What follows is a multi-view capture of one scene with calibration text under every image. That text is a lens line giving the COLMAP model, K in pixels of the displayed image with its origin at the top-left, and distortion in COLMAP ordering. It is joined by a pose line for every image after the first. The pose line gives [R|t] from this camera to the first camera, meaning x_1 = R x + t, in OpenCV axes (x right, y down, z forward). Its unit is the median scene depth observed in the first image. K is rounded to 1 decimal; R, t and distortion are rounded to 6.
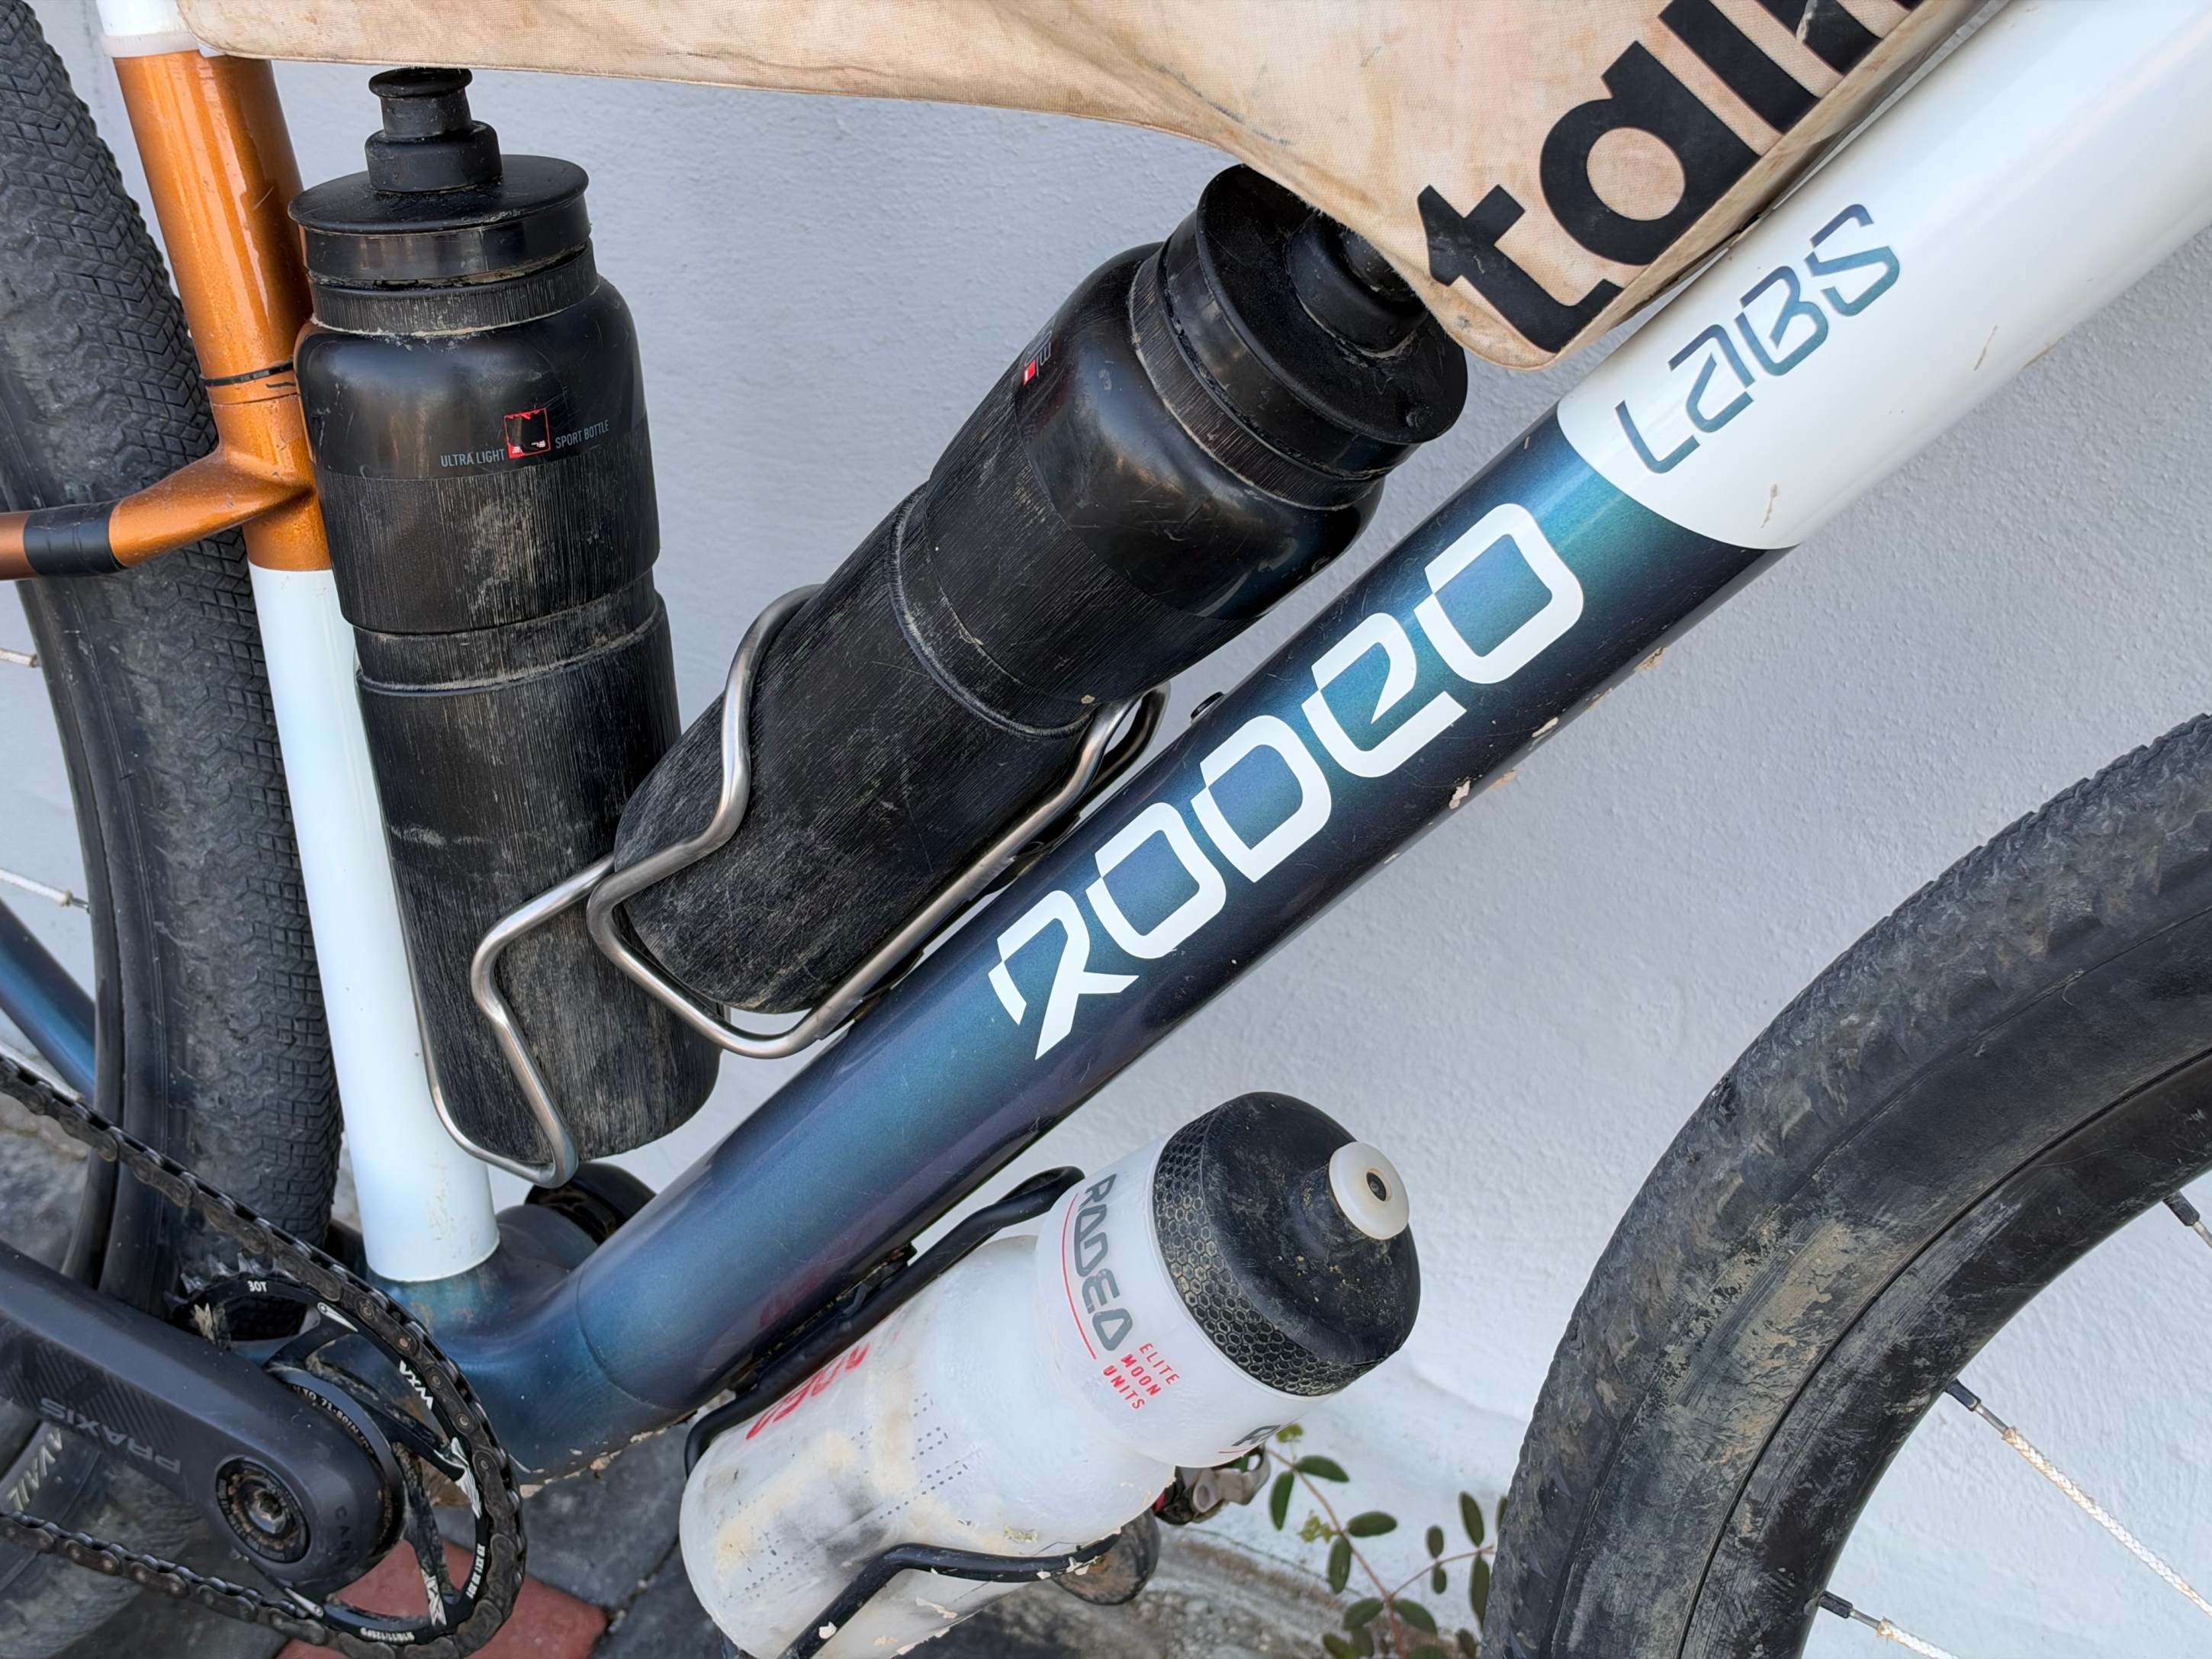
lens RADIAL K [[3136.3, 0, 1095.1], [0, 3136.3, 795.8], [0, 0, 1]] dist [0.290330, -0.905120]
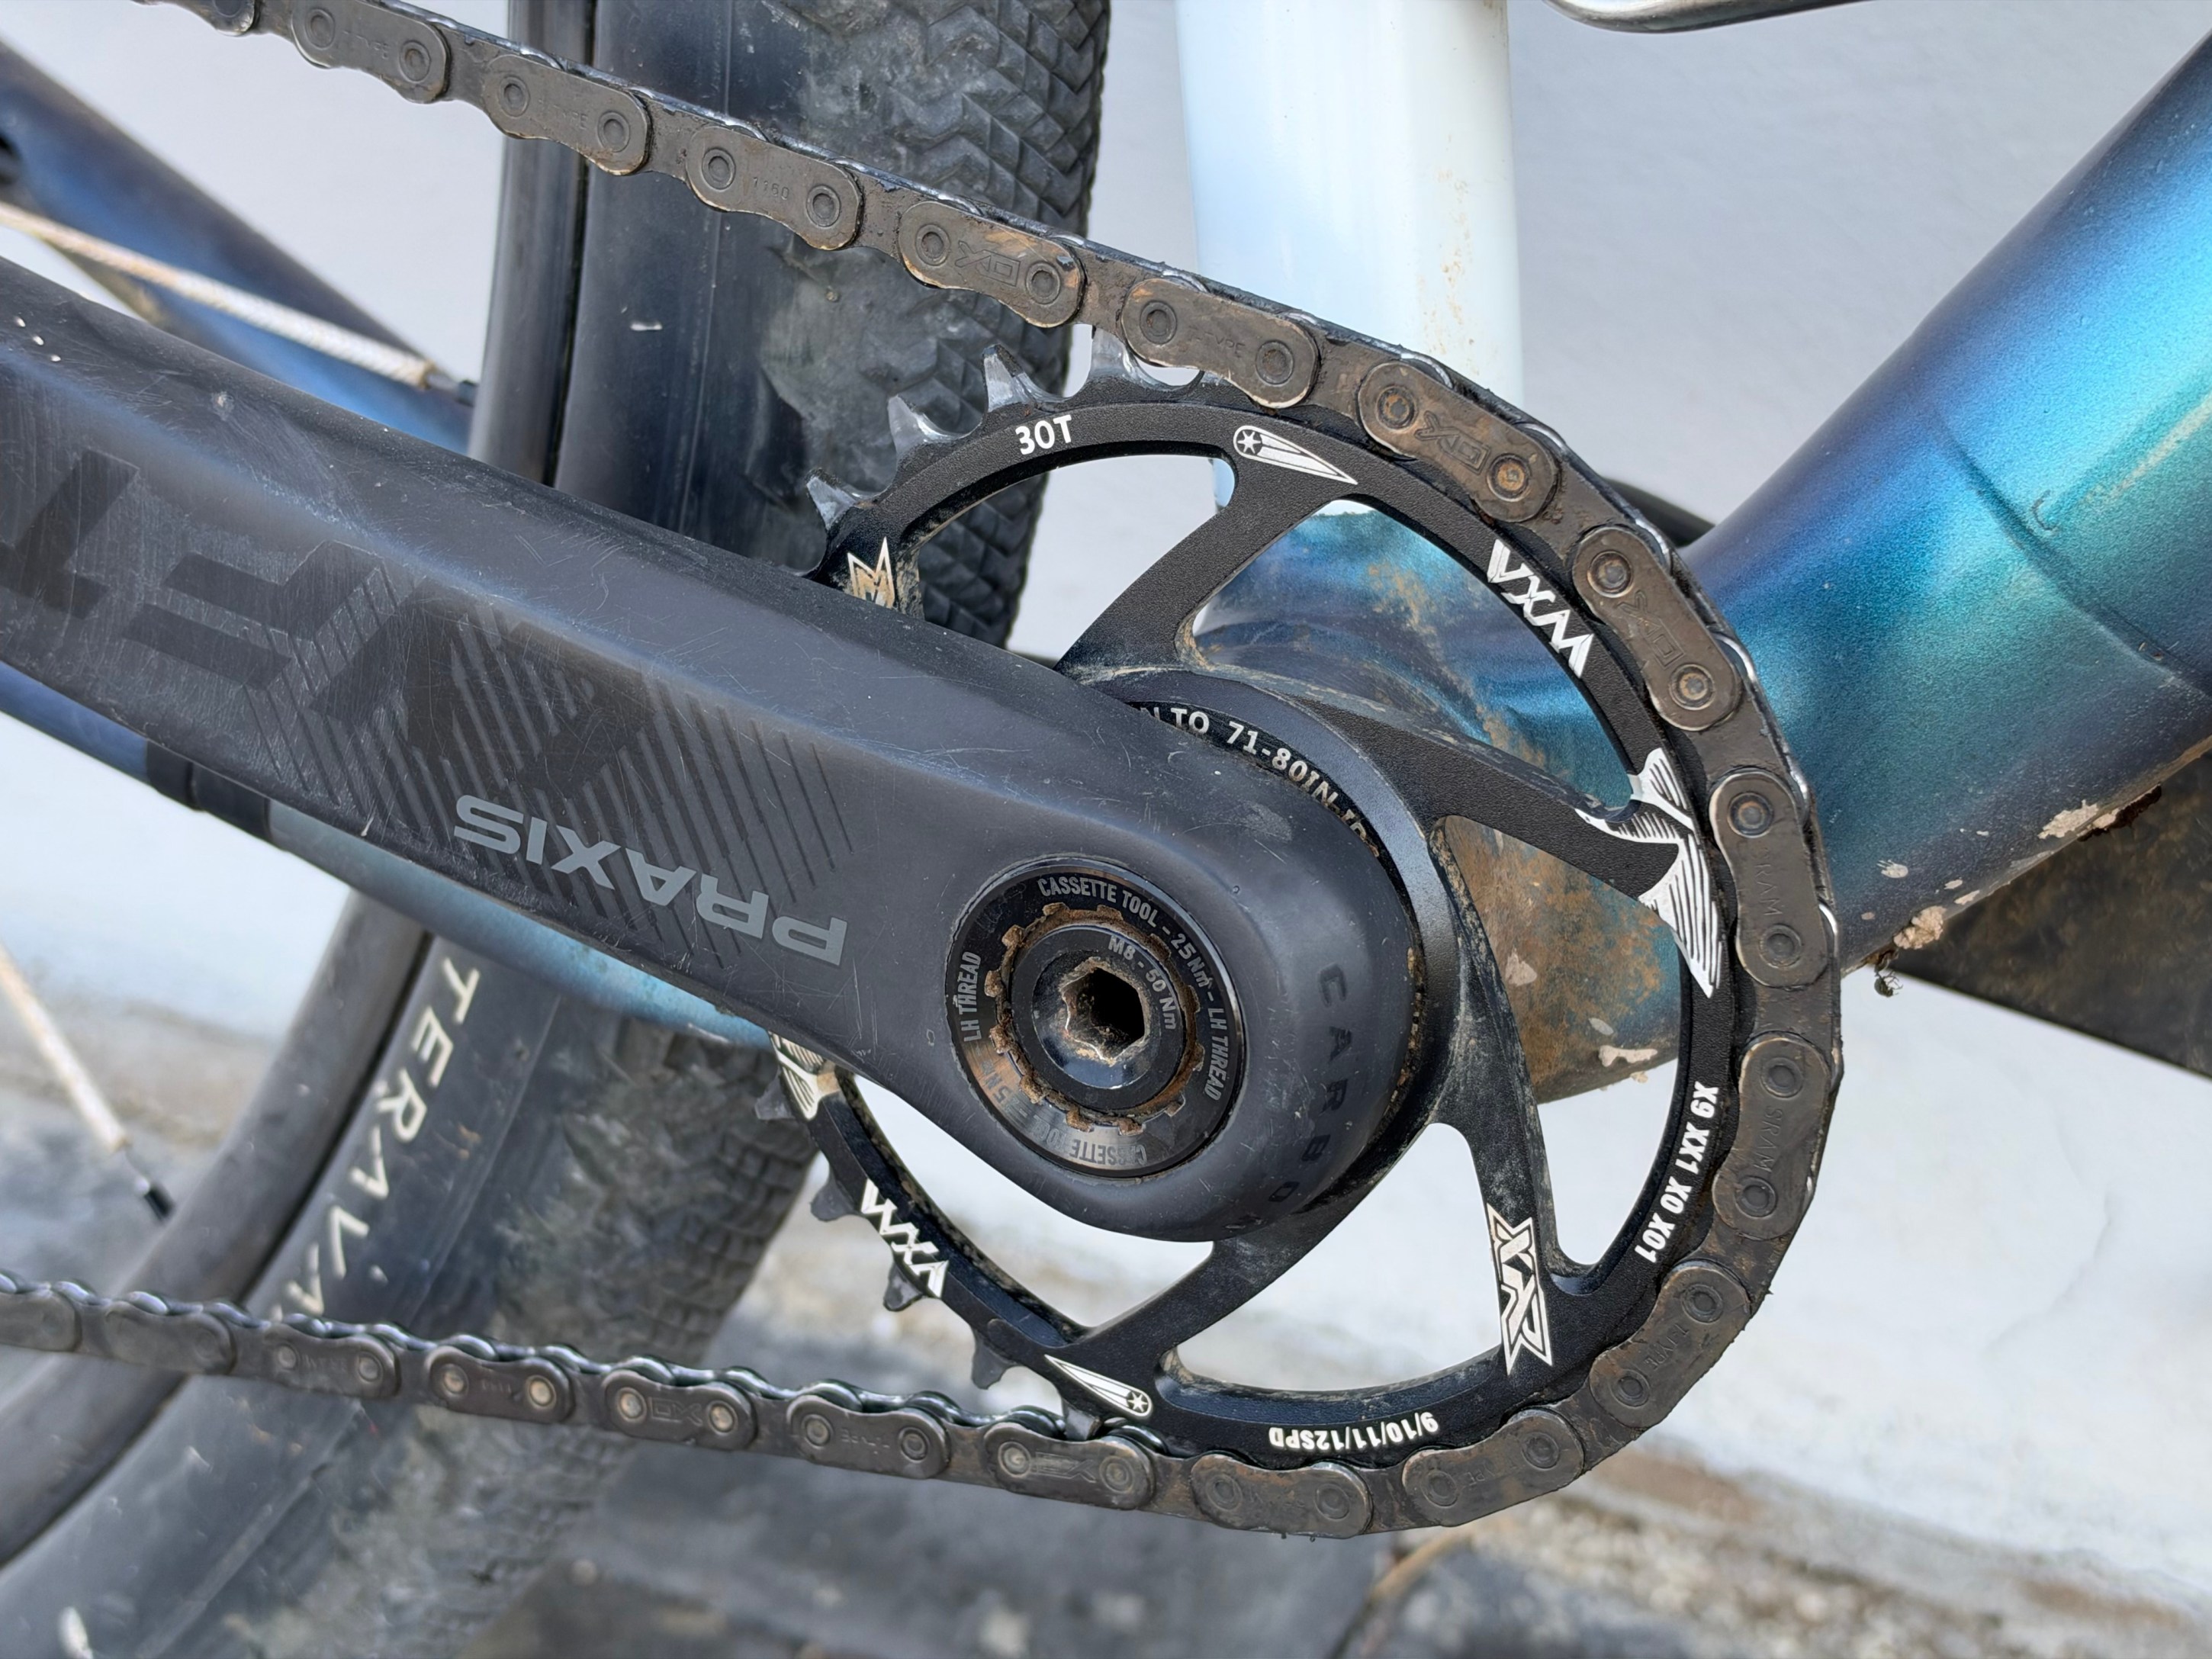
lens RADIAL K [[3156.2, 0, 1106.0], [0, 3156.2, 829.5], [0, 0, 1]] dist [0.307766, -1.021434]
pose [[0.998802, -0.041339, 0.026189, -0.262048], [0.044809, 0.987683, -0.149916, 0.251330], [-0.019669, 0.150910, 0.988352, 0.627425]]
